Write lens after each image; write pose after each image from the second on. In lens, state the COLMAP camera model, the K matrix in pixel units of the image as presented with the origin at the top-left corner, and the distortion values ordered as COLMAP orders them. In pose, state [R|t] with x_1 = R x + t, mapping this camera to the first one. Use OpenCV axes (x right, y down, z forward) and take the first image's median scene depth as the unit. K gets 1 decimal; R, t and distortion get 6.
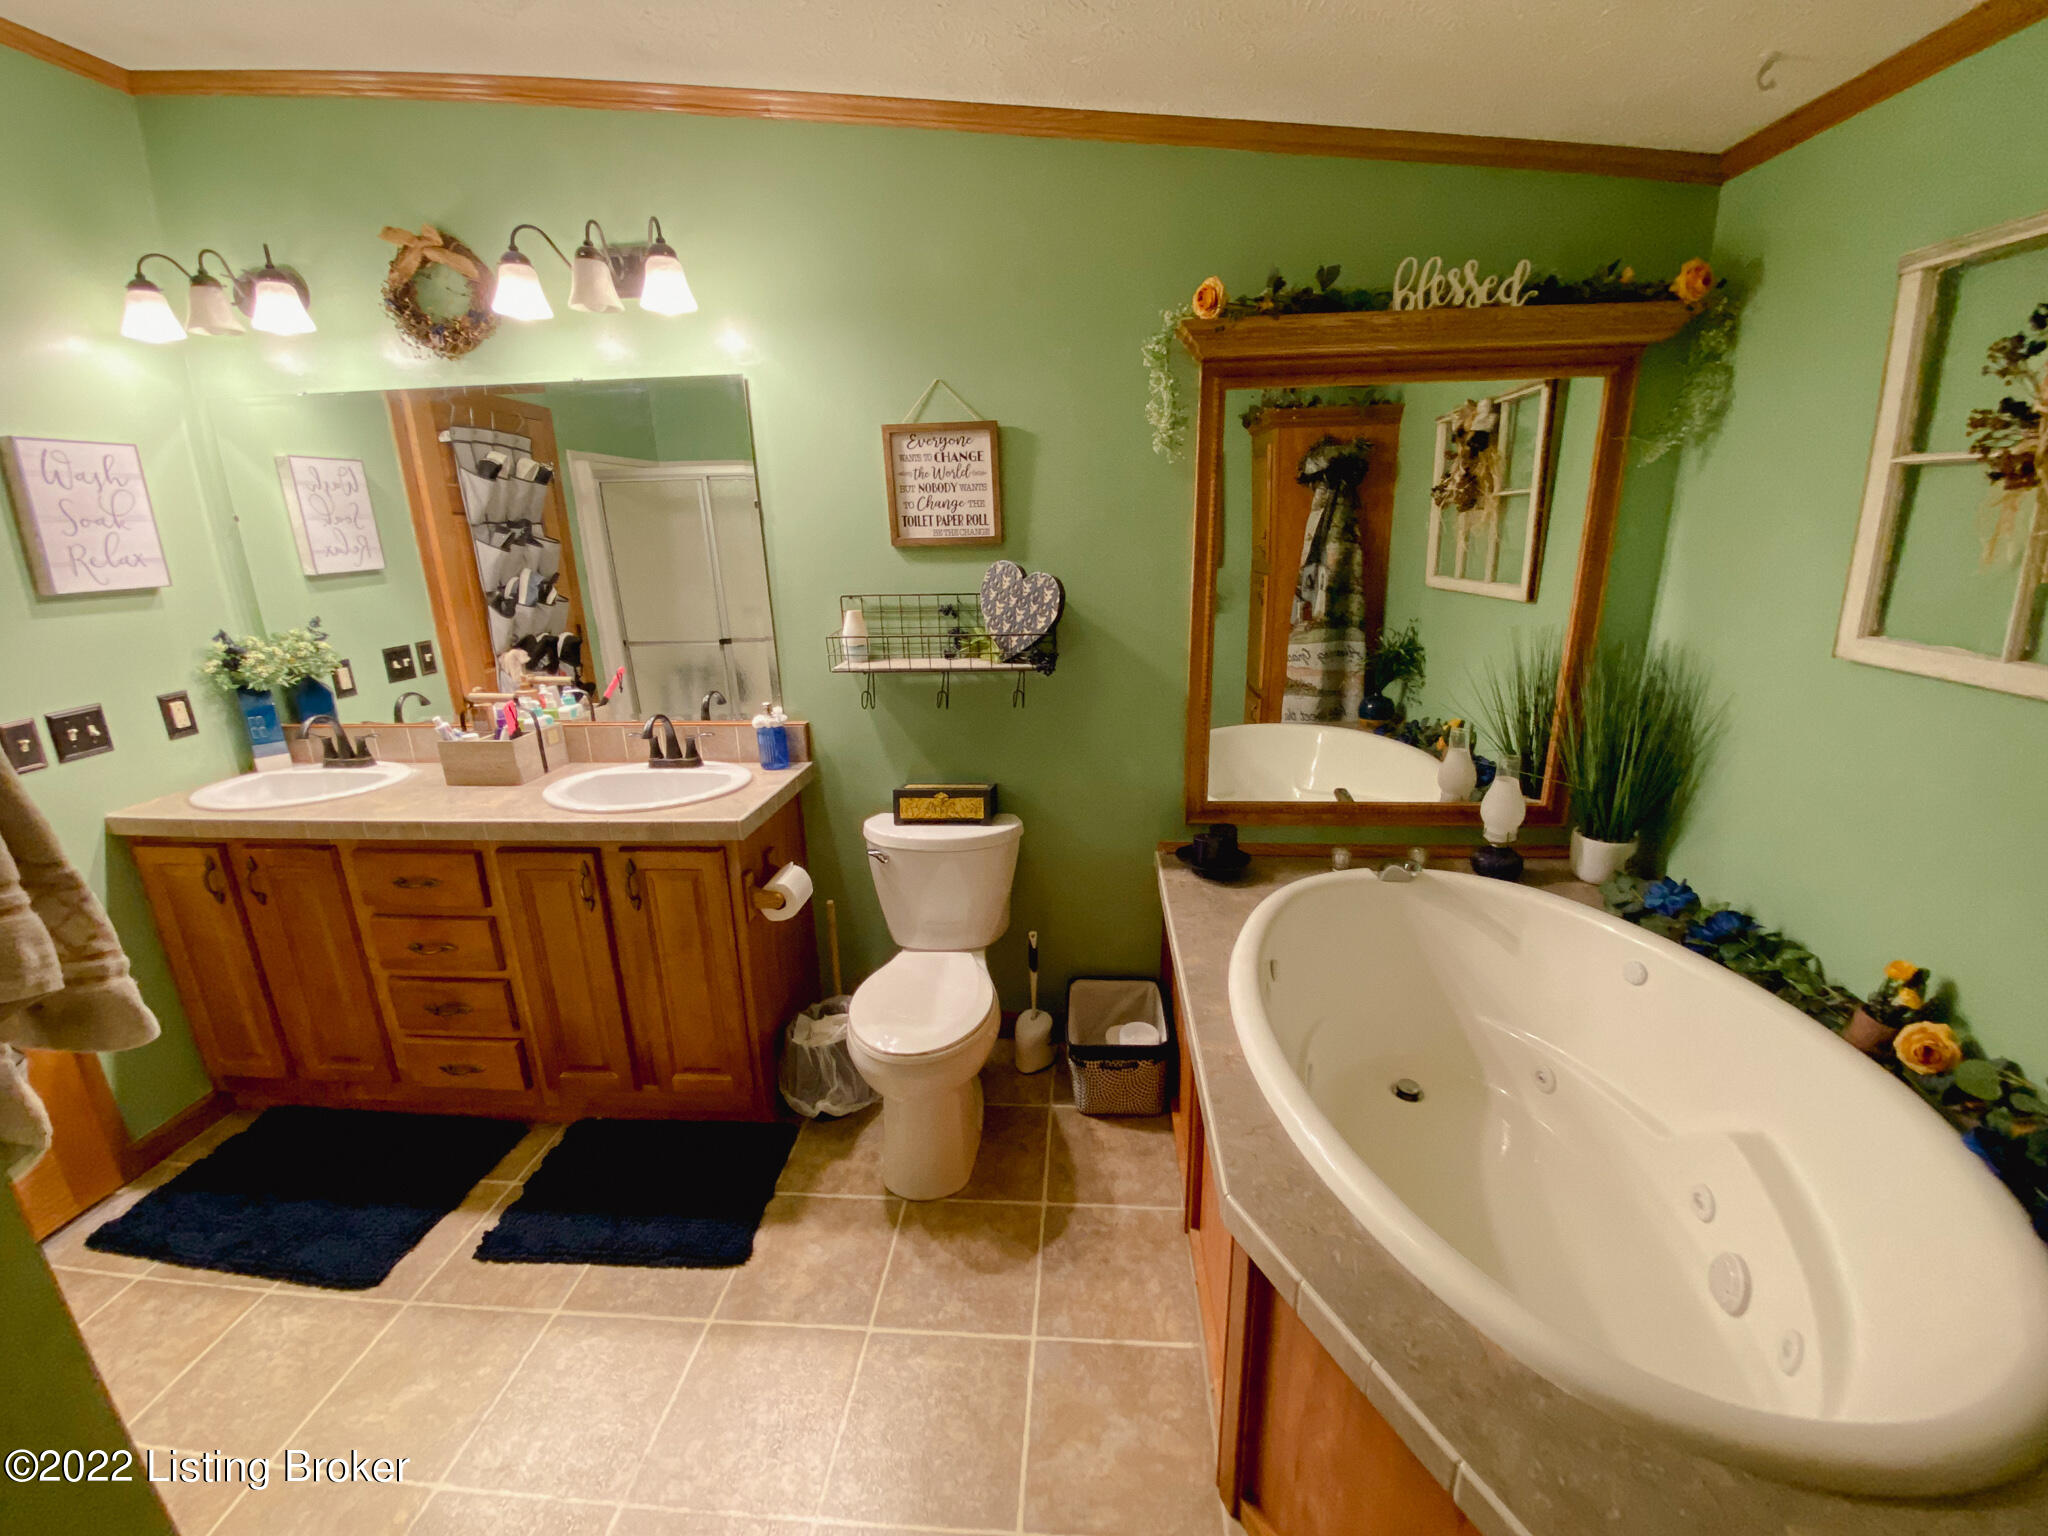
lens RADIAL K [[832.7, 0, 1032.5], [0, 832.7, 770.4], [0, 0, 1]] dist [0.017406, -0.020015]
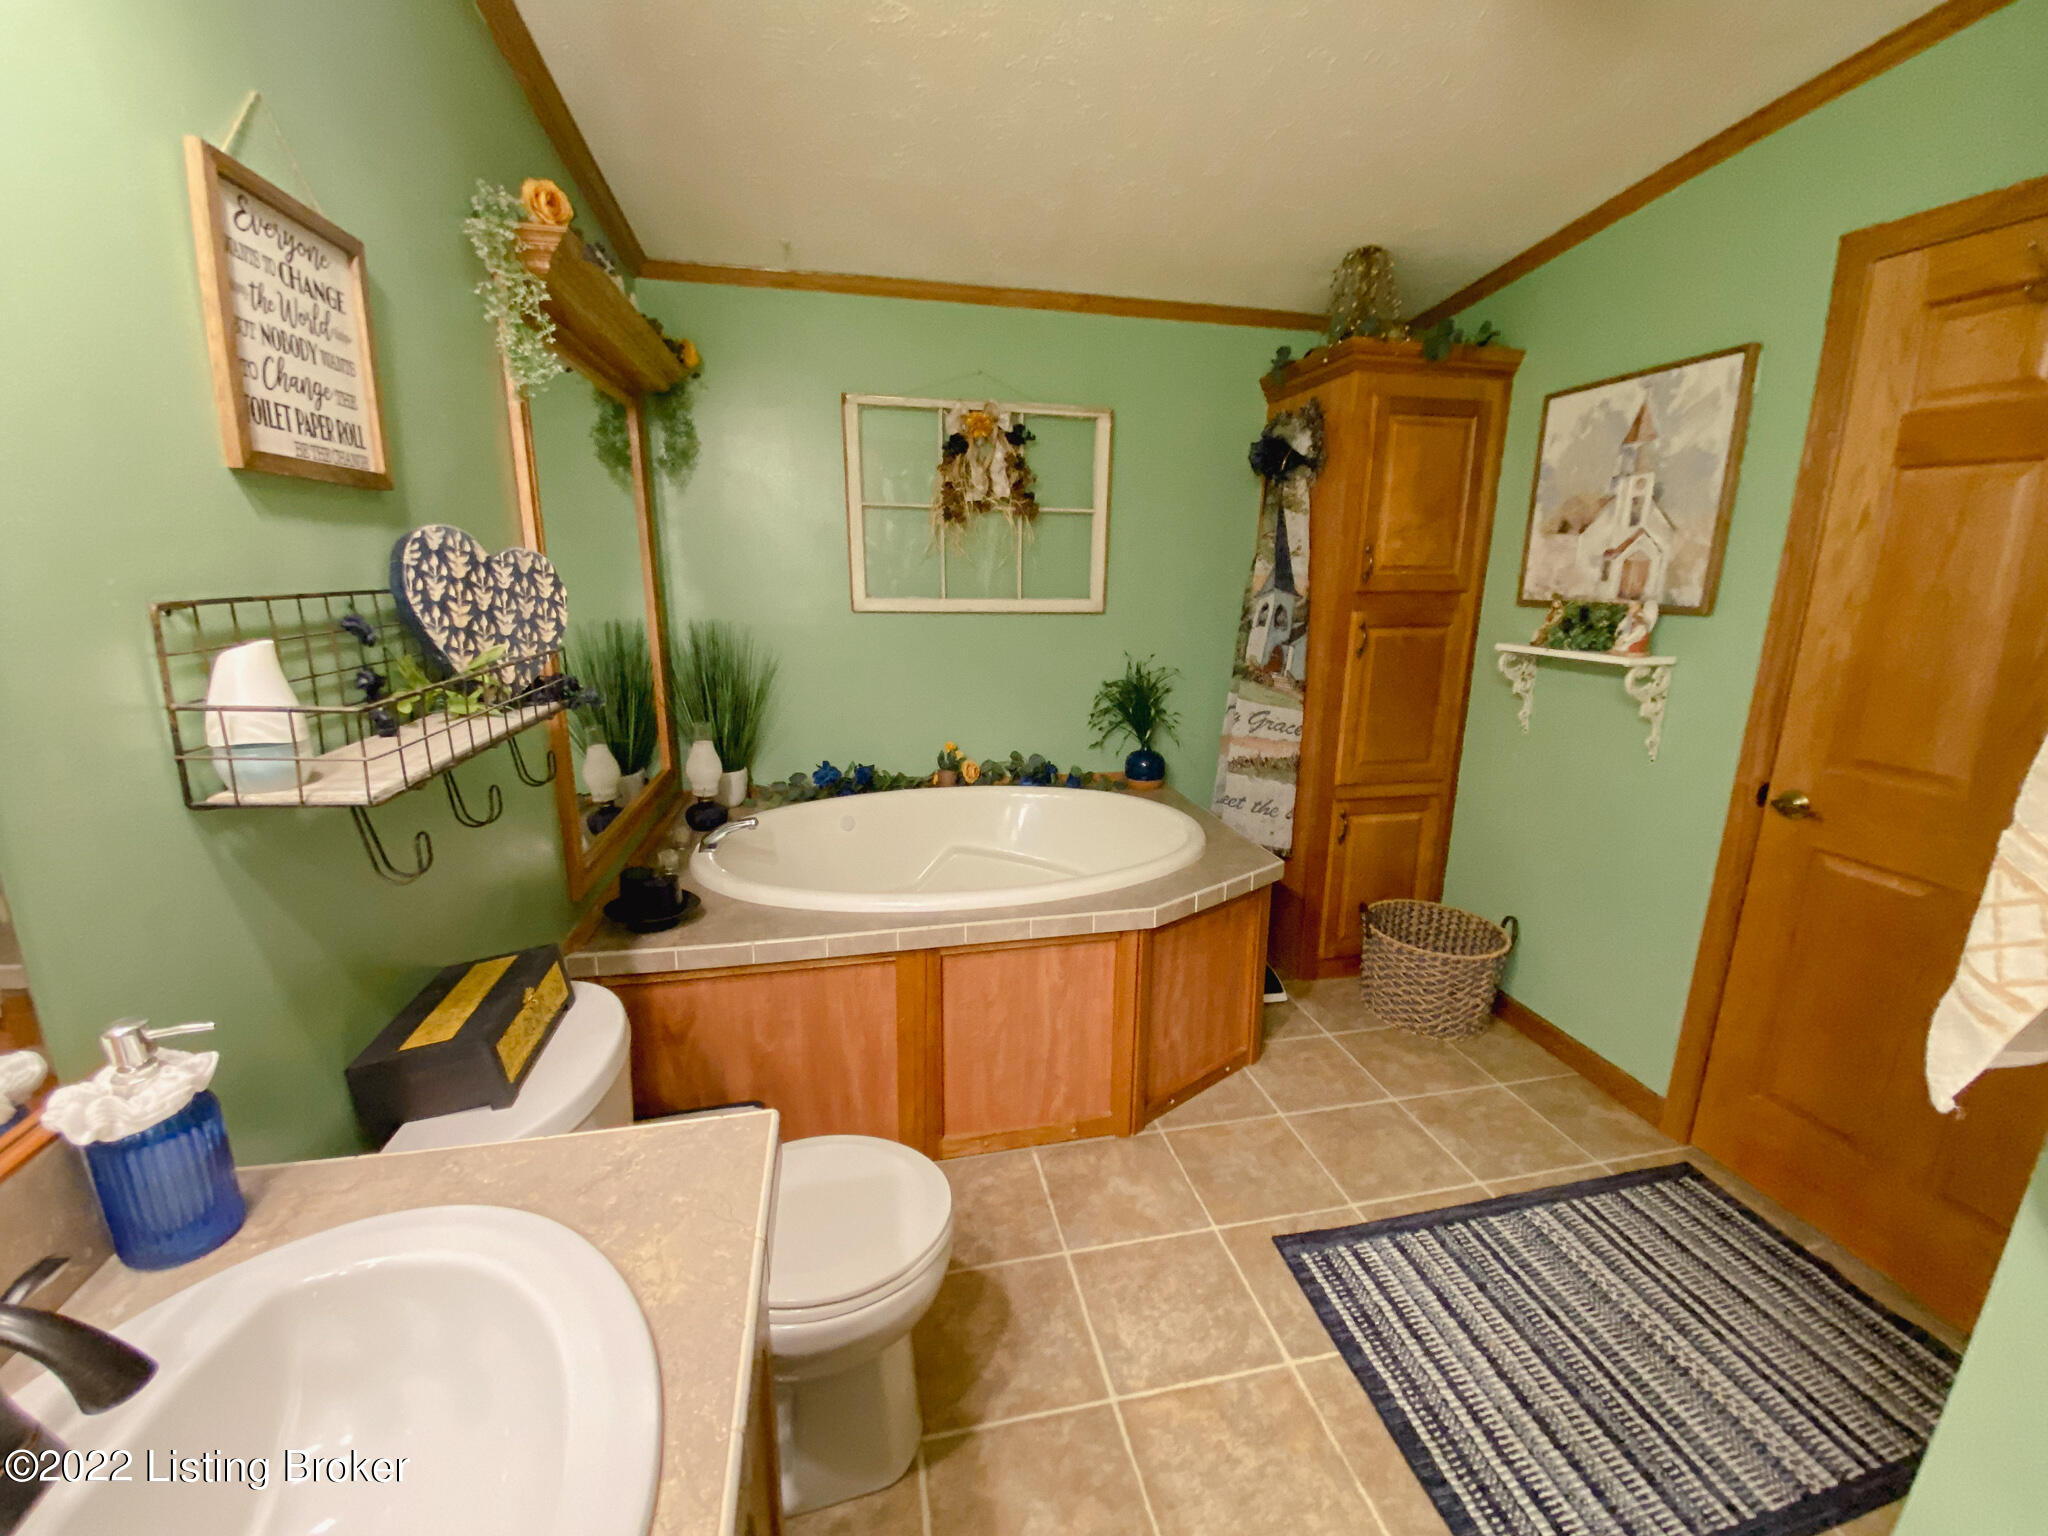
lens RADIAL K [[832.7, 0, 1032.5], [0, 832.7, 770.4], [0, 0, 1]] dist [0.017406, -0.020015]
pose [[-0.280272, -0.204024, 0.937988, -0.667258], [0.277121, 0.918349, 0.282557, -0.152893], [-0.919049, 0.339129, -0.200849, 0.811862]]
